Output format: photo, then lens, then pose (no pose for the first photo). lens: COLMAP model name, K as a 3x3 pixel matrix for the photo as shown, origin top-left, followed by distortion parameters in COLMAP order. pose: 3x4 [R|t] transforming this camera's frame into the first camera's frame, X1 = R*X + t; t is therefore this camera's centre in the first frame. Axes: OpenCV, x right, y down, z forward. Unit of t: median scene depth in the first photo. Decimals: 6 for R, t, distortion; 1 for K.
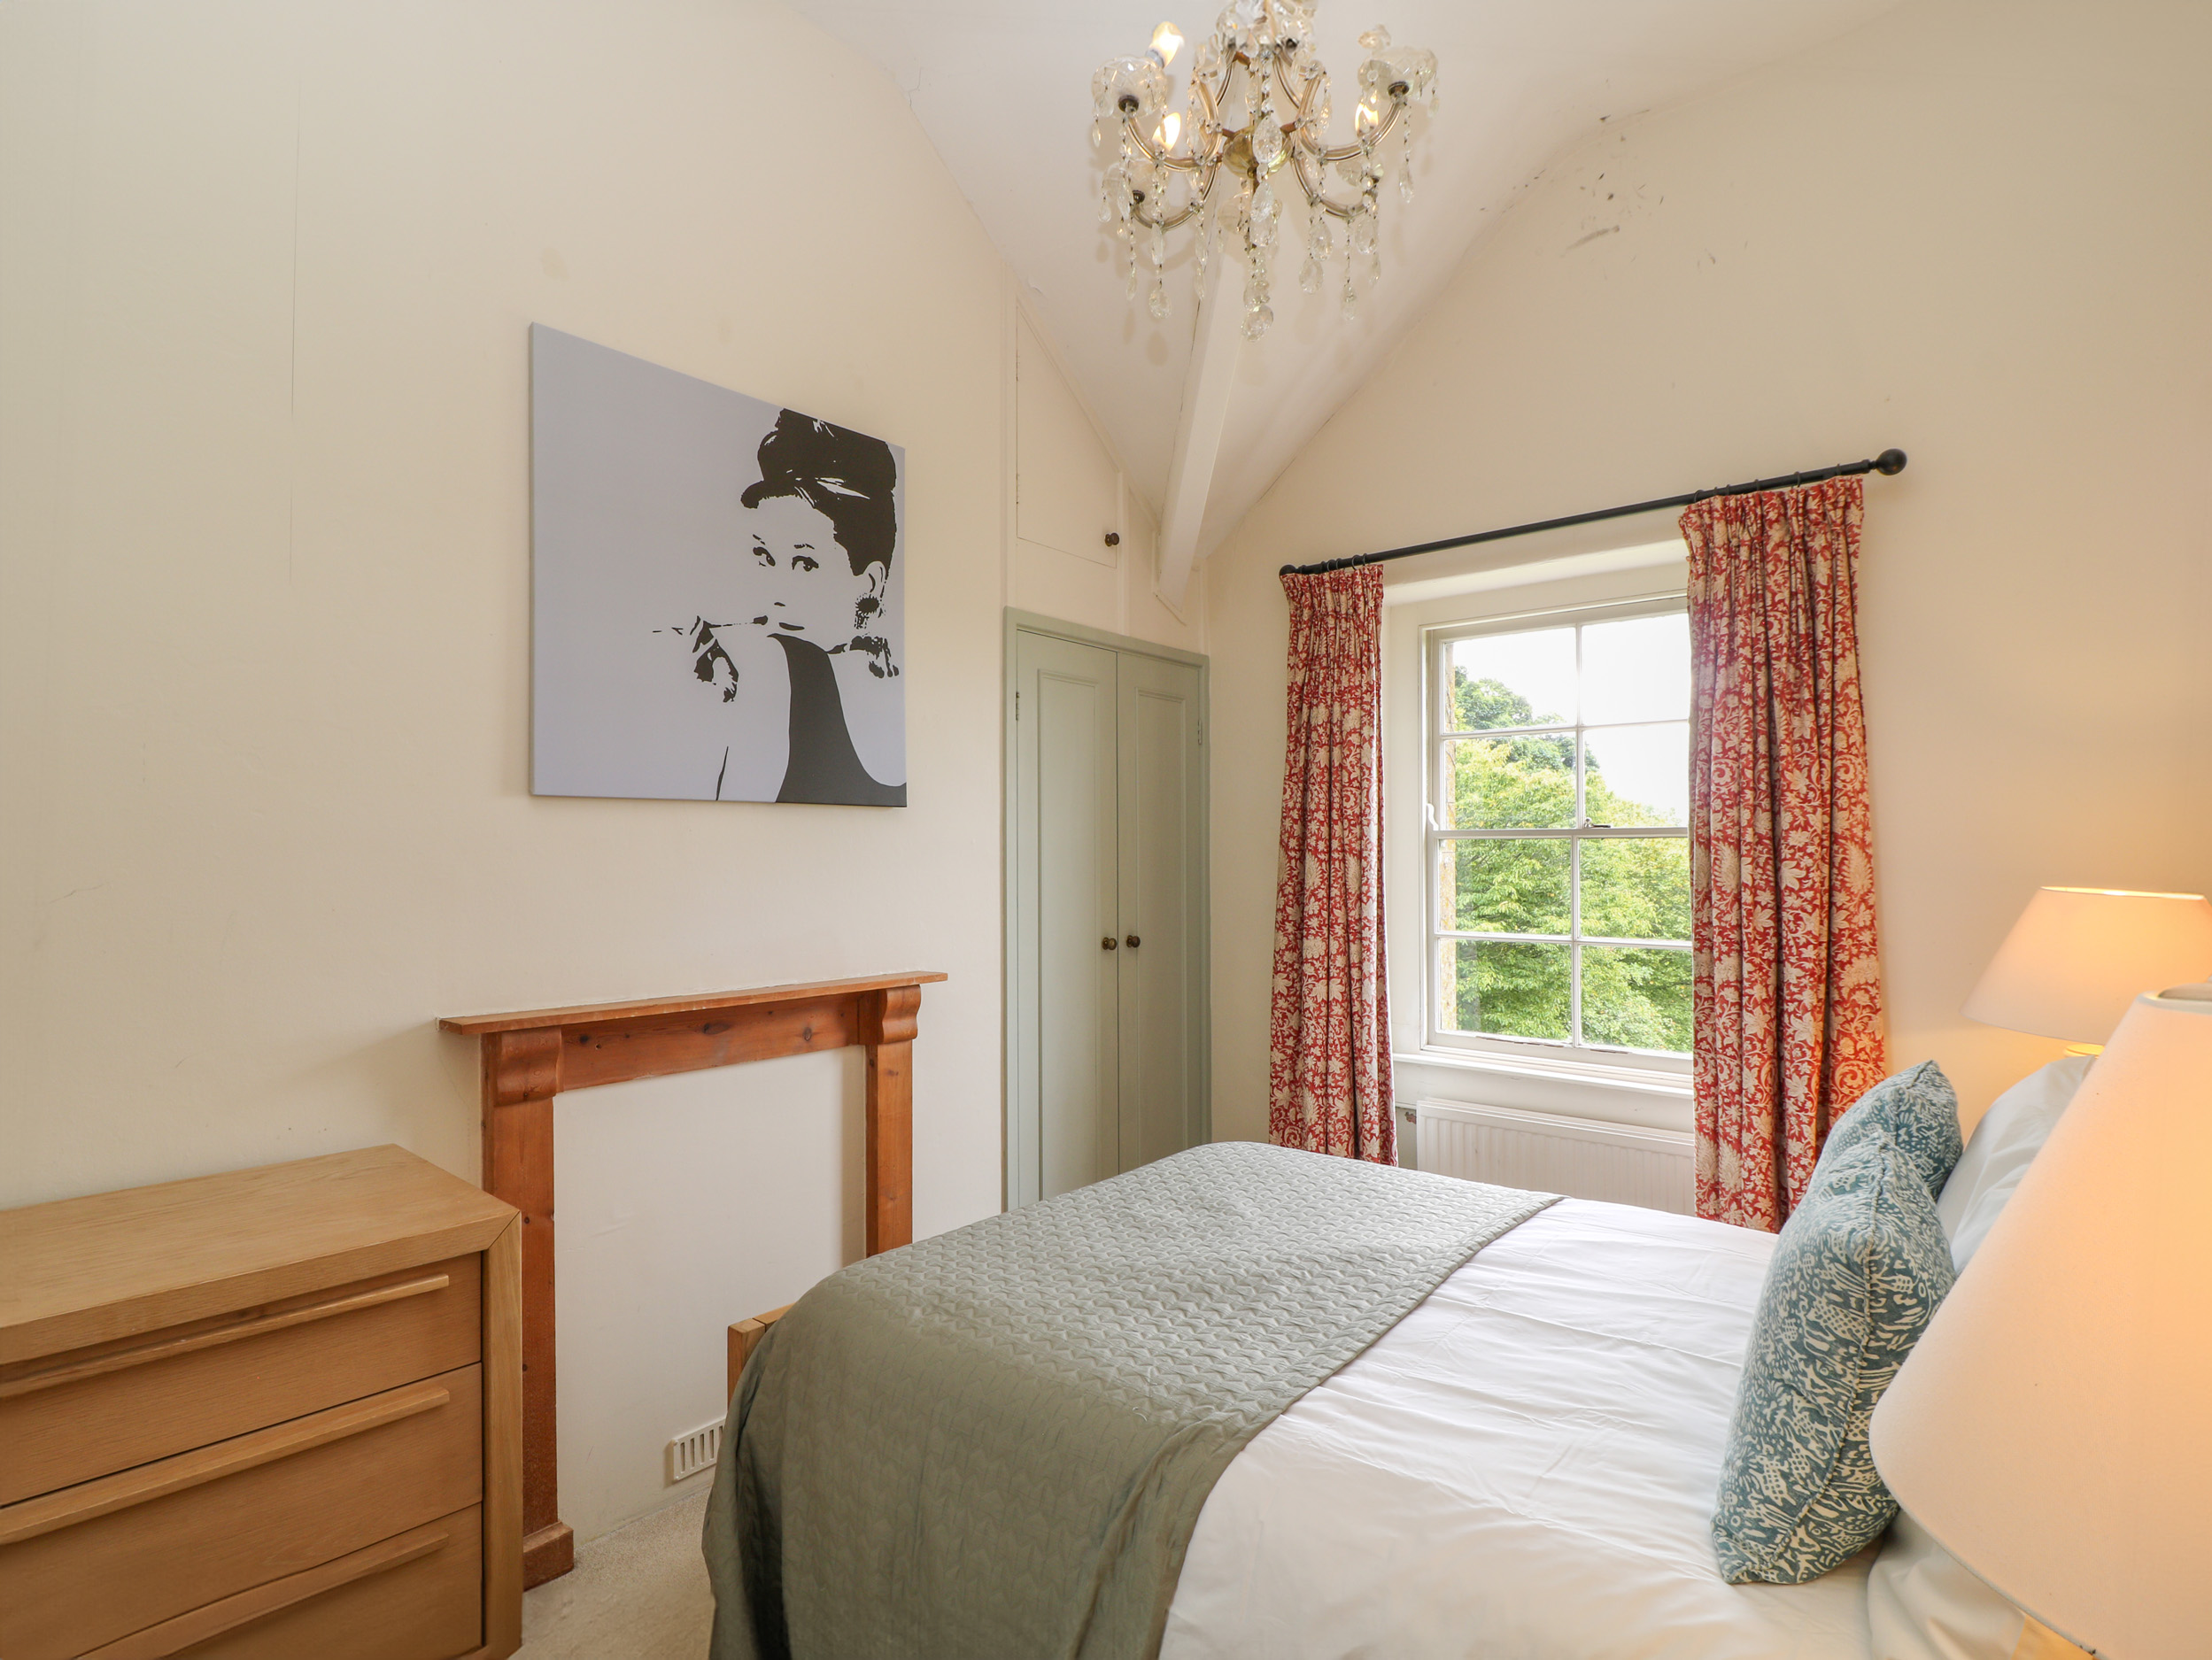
lens RADIAL K [[1191.0, 0, 1121.7], [0, 1191.0, 838.4], [0, 0, 1]] dist [-0.002539, -0.003716]
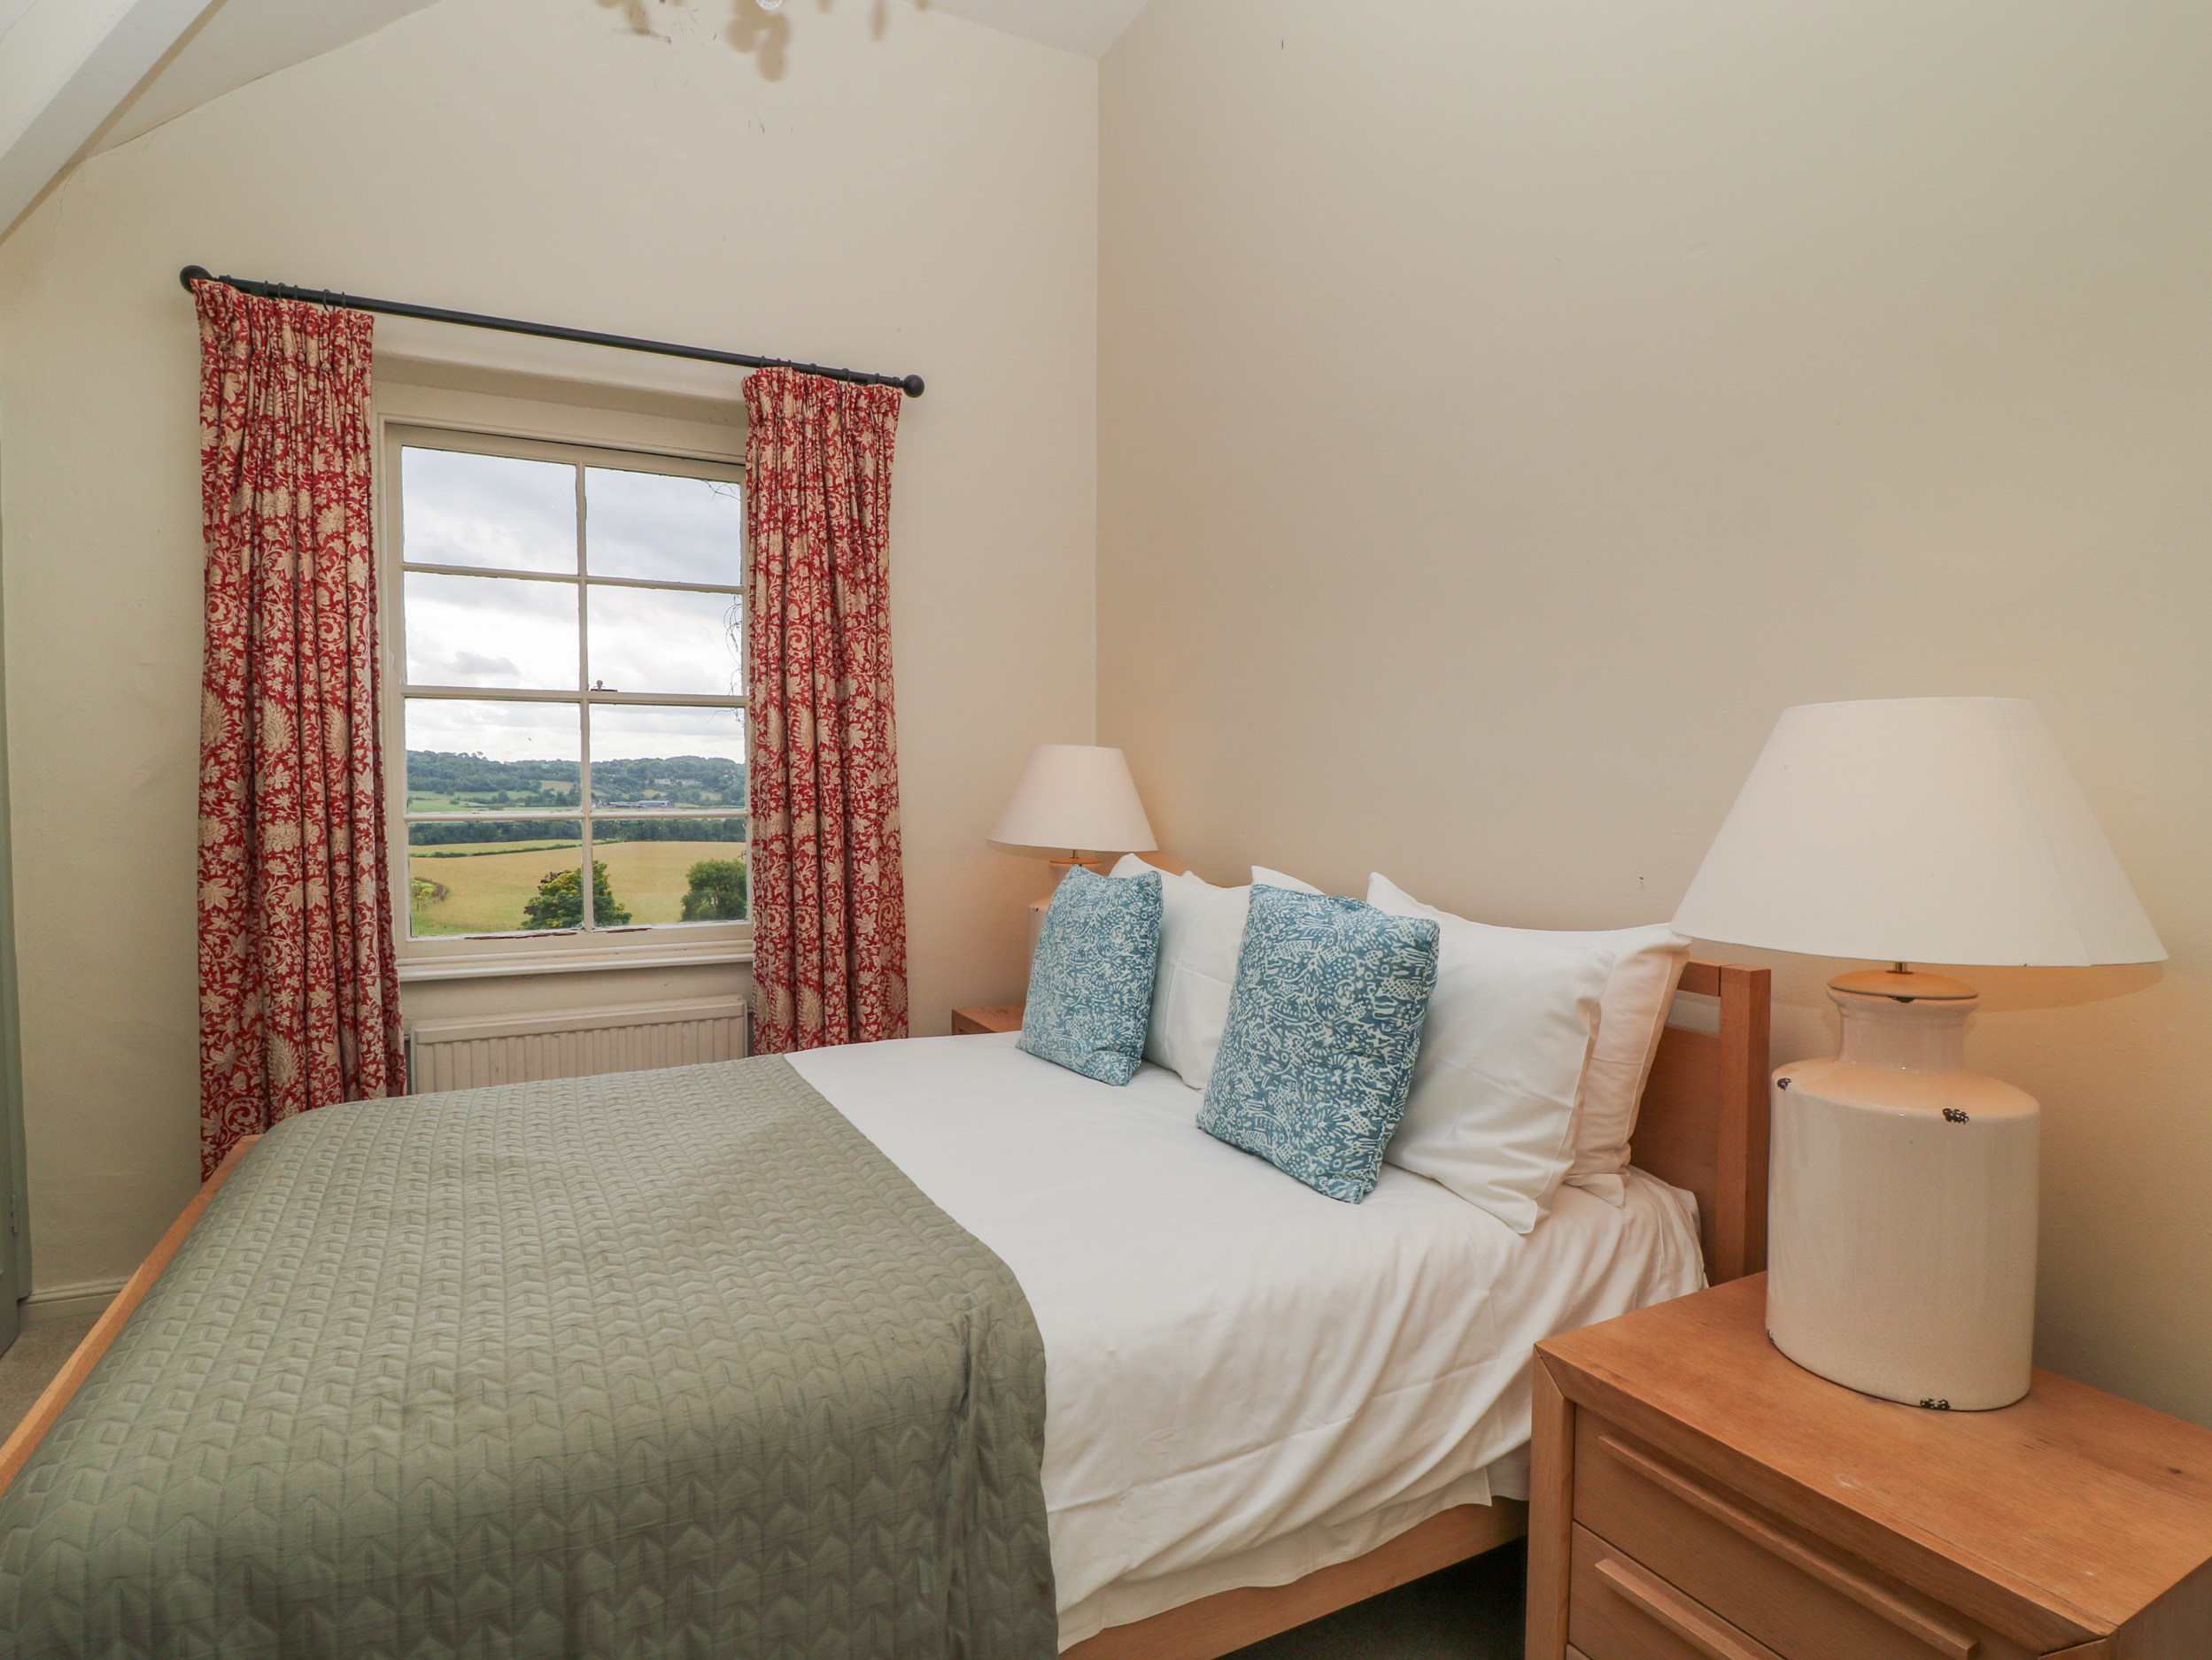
lens RADIAL K [[1191.0, 0, 1122.2], [0, 1191.0, 838.2], [0, 0, 1]] dist [-0.002539, -0.003716]
pose [[0.377818, -0.043377, 0.924863, -0.302254], [-0.005420, 0.998781, 0.049058, 0.056125], [-0.925864, -0.023548, 0.377123, 0.278240]]
